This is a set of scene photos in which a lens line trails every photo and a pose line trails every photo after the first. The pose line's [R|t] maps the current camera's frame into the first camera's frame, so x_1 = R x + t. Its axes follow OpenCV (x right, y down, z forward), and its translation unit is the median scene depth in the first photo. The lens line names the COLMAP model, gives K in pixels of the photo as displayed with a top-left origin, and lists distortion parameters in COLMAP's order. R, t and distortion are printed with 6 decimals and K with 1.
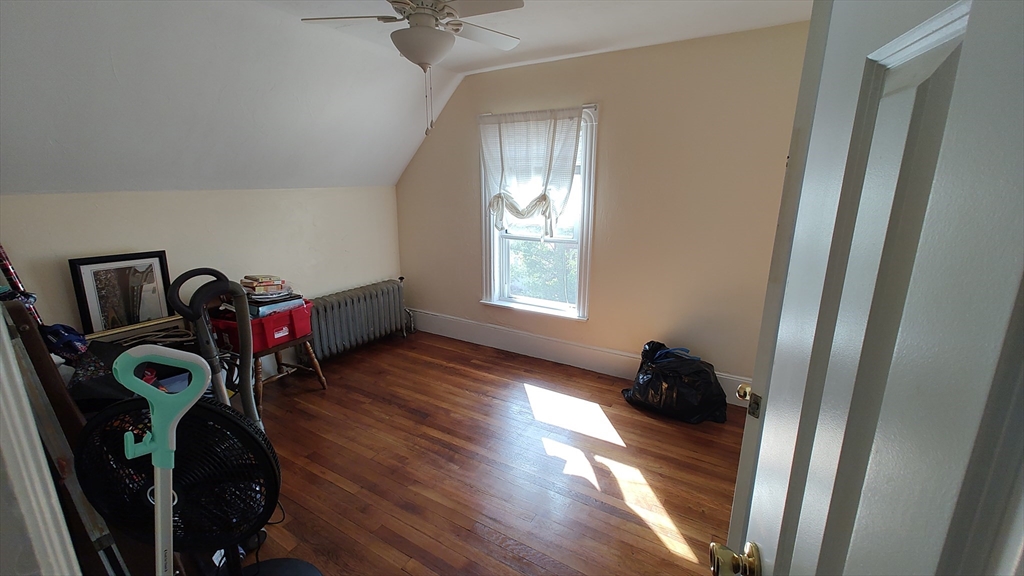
lens RADIAL K [[423.8, 0, 512.7], [0, 423.8, 286.6], [0, 0, 1]] dist [-0.001291, 0.003258]
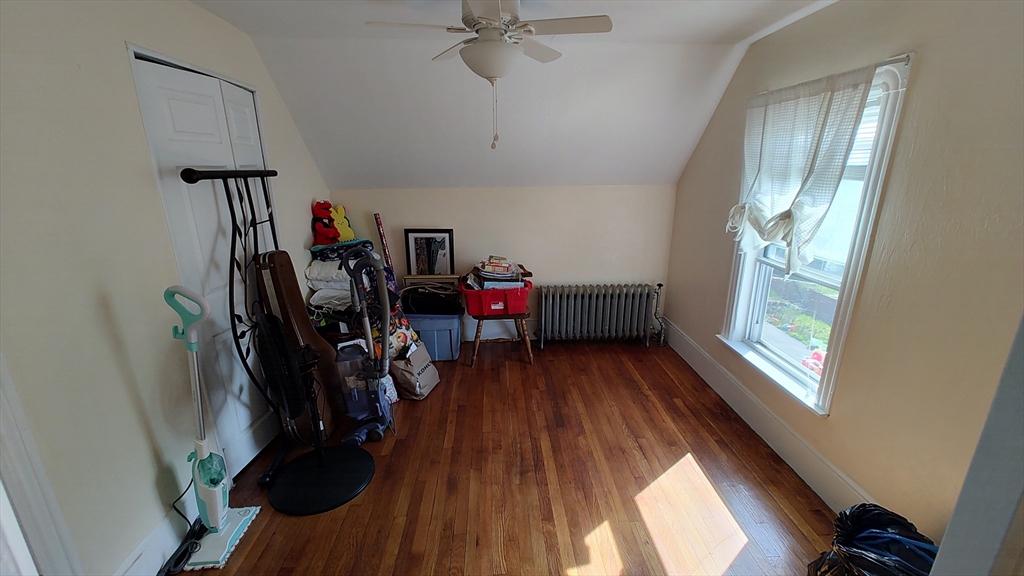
lens RADIAL K [[423.8, 0, 514.3], [0, 423.8, 290.1], [0, 0, 1]] dist [-0.001291, 0.003258]
pose [[0.566580, 0.230996, -0.790966, 0.415651], [-0.195289, 0.970198, 0.143452, -0.114011], [0.800530, 0.073190, 0.594806, 0.286632]]
